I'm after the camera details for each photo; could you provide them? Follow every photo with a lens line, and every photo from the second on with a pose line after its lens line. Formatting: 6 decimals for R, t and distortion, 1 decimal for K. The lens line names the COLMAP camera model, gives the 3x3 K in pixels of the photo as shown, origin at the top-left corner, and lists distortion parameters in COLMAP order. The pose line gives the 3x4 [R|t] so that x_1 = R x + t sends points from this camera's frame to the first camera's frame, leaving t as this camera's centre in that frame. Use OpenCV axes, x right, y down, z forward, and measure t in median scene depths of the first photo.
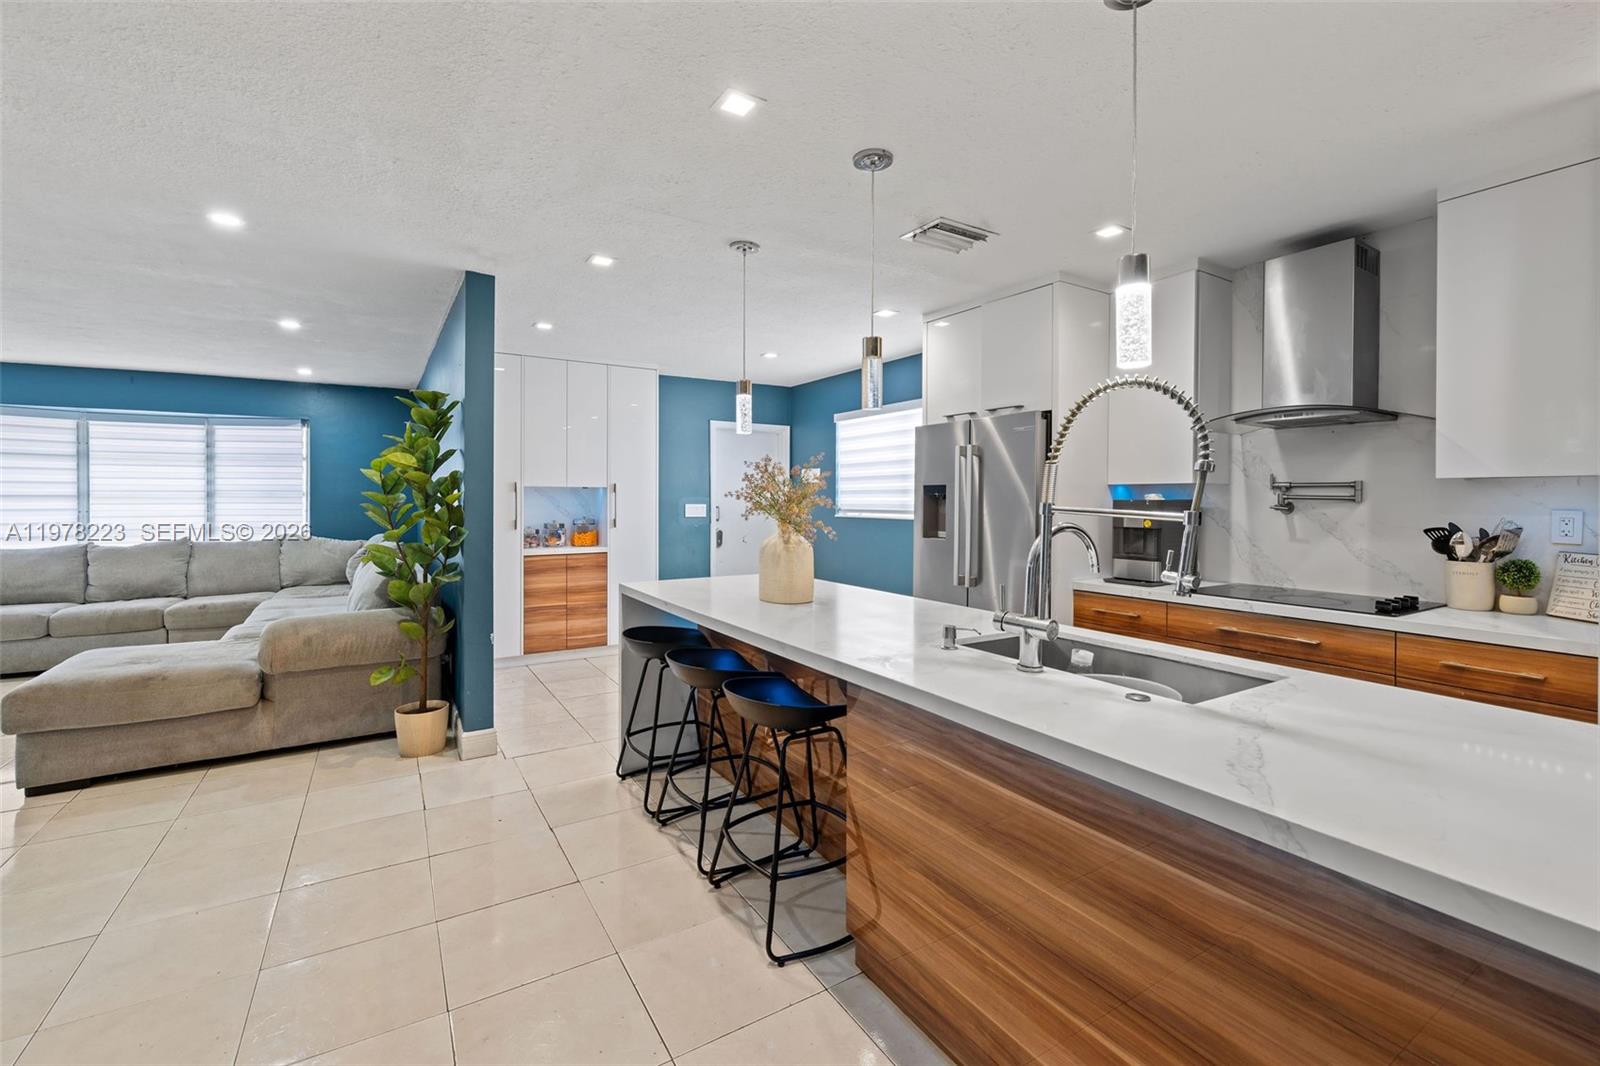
lens RADIAL K [[687.3, 0, 777.9], [0, 687.3, 502.3], [0, 0, 1]] dist [-0.003016, 0.000043]
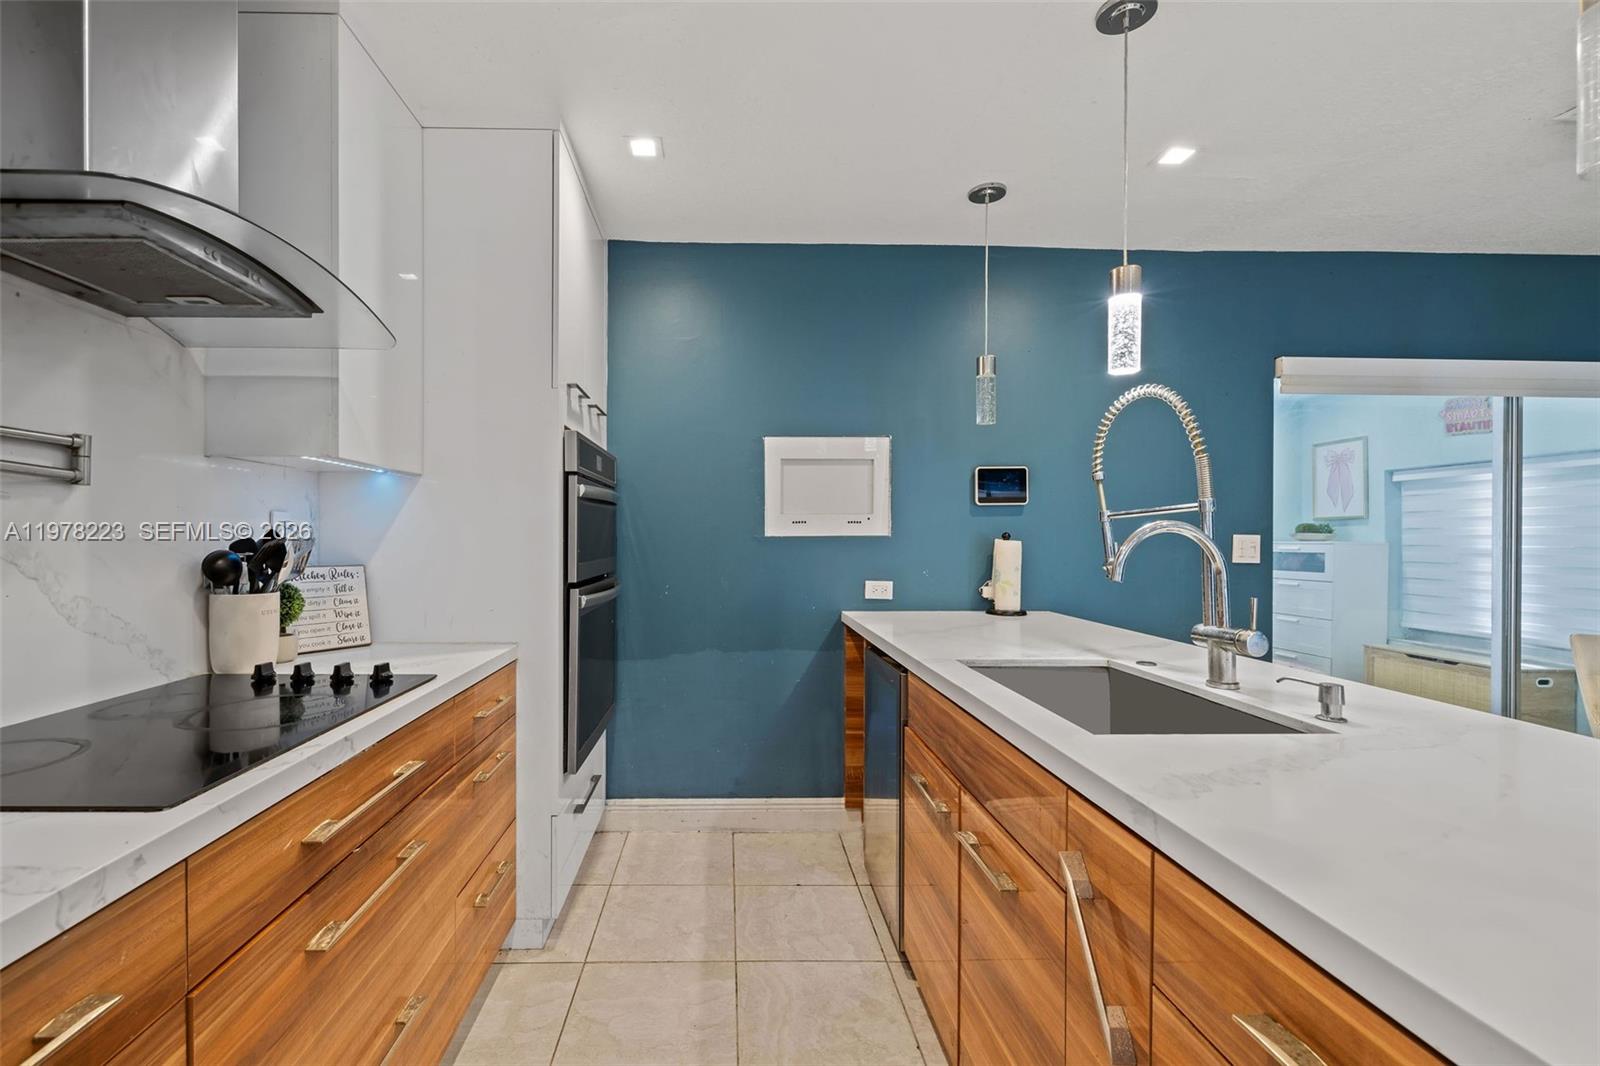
lens RADIAL K [[707.6, 0, 755.4], [0, 707.6, 532.2], [0, 0, 1]] dist [0.001840, -0.000971]
pose [[-0.865550, -0.005293, 0.500795, 0.267273], [-0.005285, 0.999985, 0.001436, 0.024887], [-0.500795, -0.001404, -0.865565, 1.152426]]
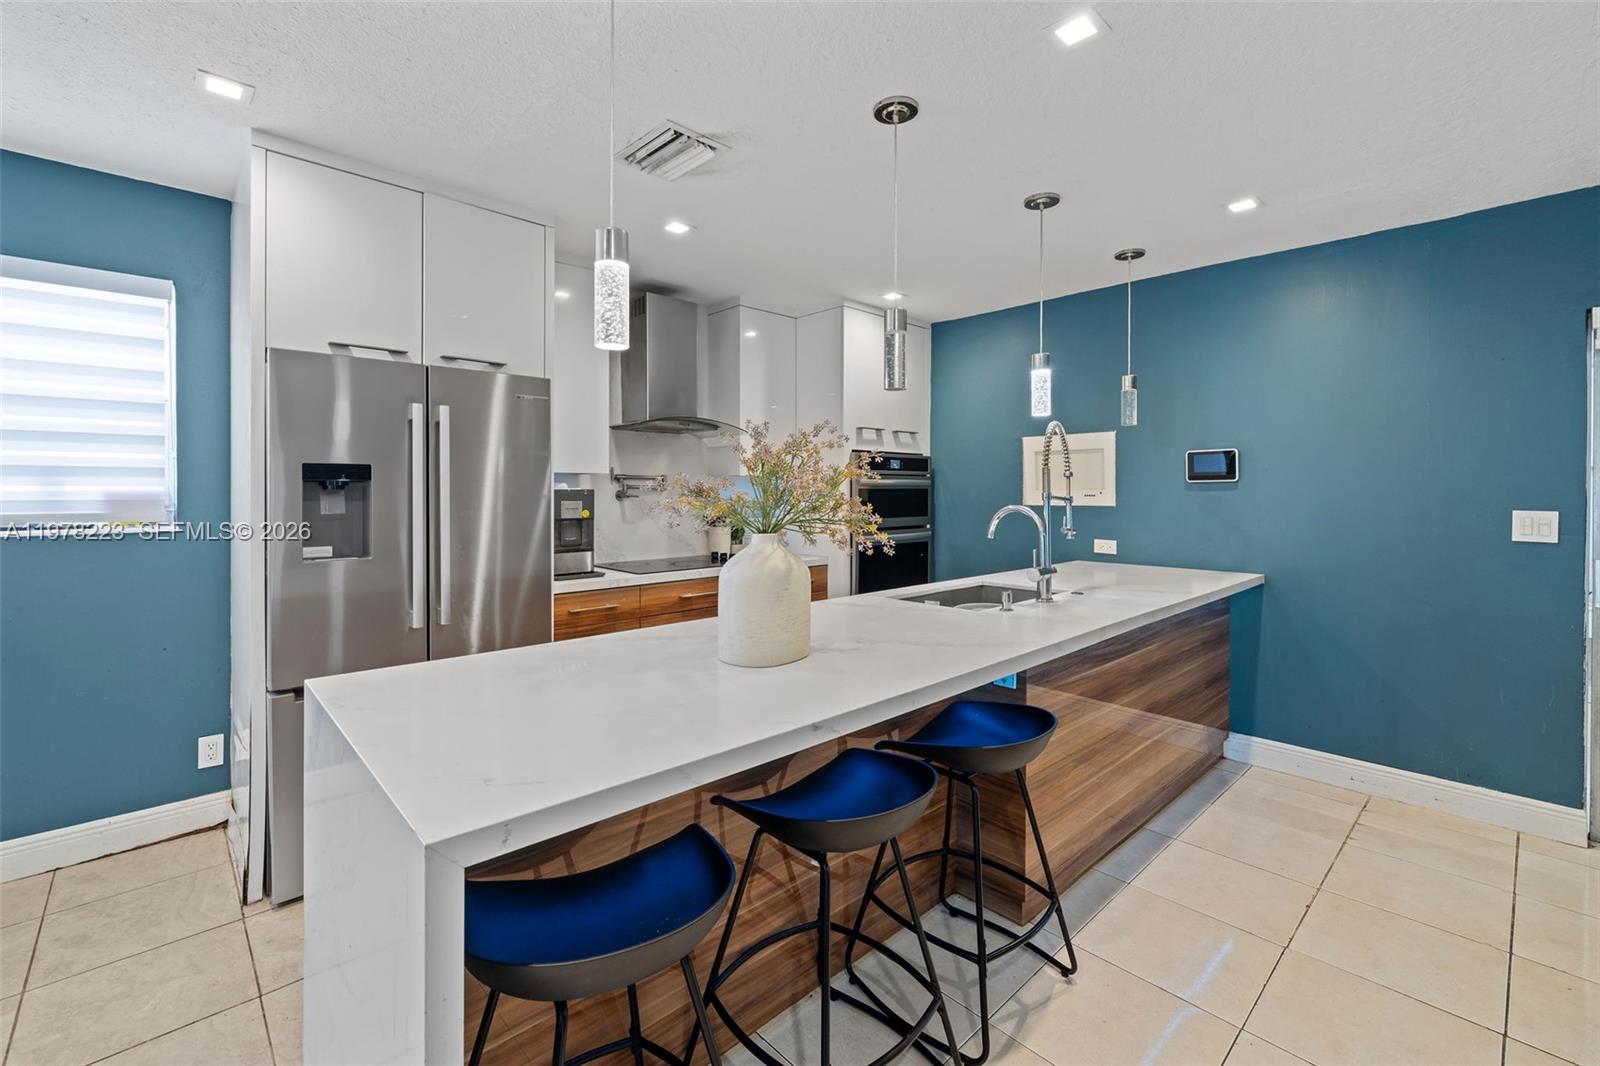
lens RADIAL K [[687.3, 0, 829.9], [0, 687.3, 491.6], [0, 0, 1]] dist [-0.003016, 0.000043]
pose [[-0.244120, -0.008724, 0.969706, -0.554461], [0.000104, 0.999959, 0.009023, -0.009906], [-0.969745, 0.002304, -0.244110, 1.012409]]
